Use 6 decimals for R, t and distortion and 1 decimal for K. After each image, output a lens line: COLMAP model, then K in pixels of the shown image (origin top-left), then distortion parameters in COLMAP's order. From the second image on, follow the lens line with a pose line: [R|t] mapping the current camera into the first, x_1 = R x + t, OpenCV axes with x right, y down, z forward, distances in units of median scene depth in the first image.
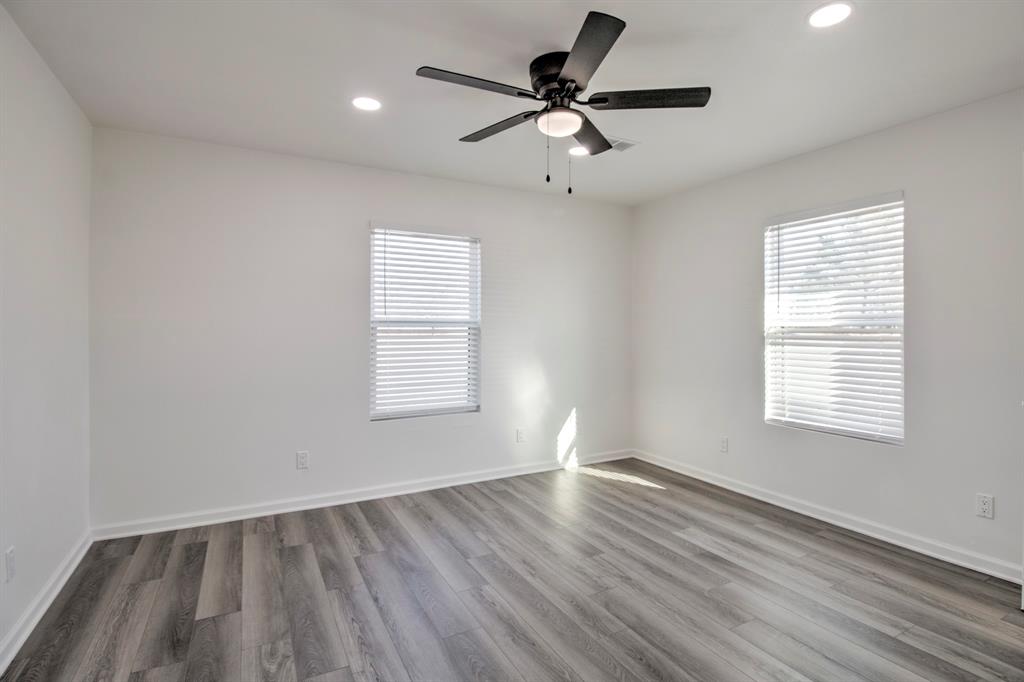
lens RADIAL K [[482.4, 0, 522.1], [0, 482.4, 331.2], [0, 0, 1]] dist [-0.000970, -0.014219]
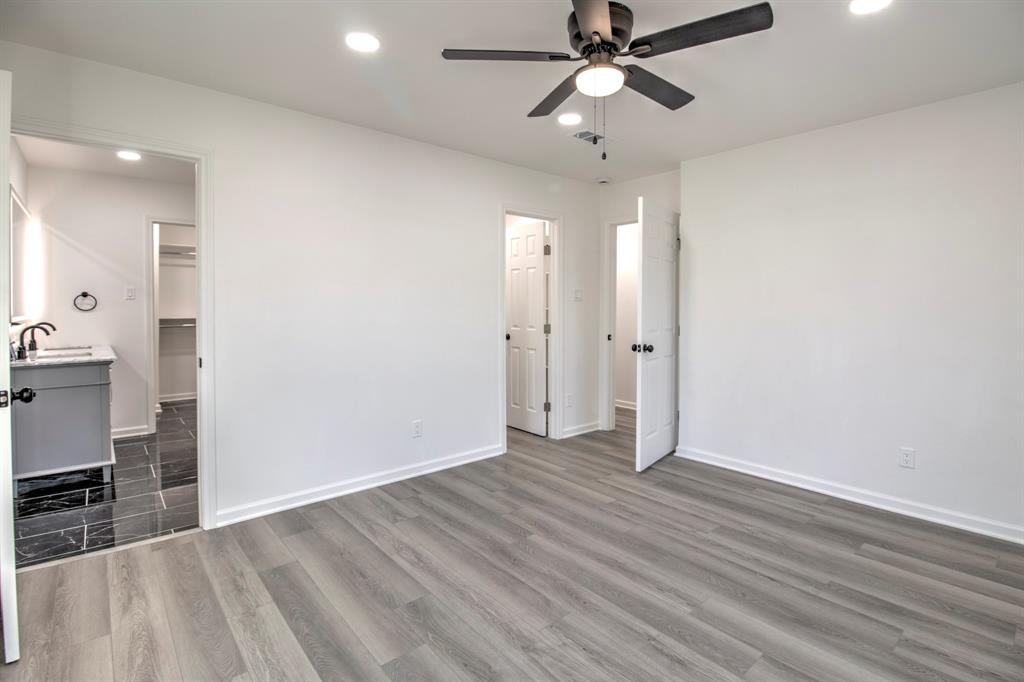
lens RADIAL K [[482.4, 0, 522.1], [0, 482.4, 331.2], [0, 0, 1]] dist [-0.000970, -0.014219]
pose [[-0.976056, 0.007089, -0.217402, 0.397046], [-0.003838, 0.998752, 0.049796, -0.001893], [0.217484, 0.049438, -0.974811, 1.757848]]
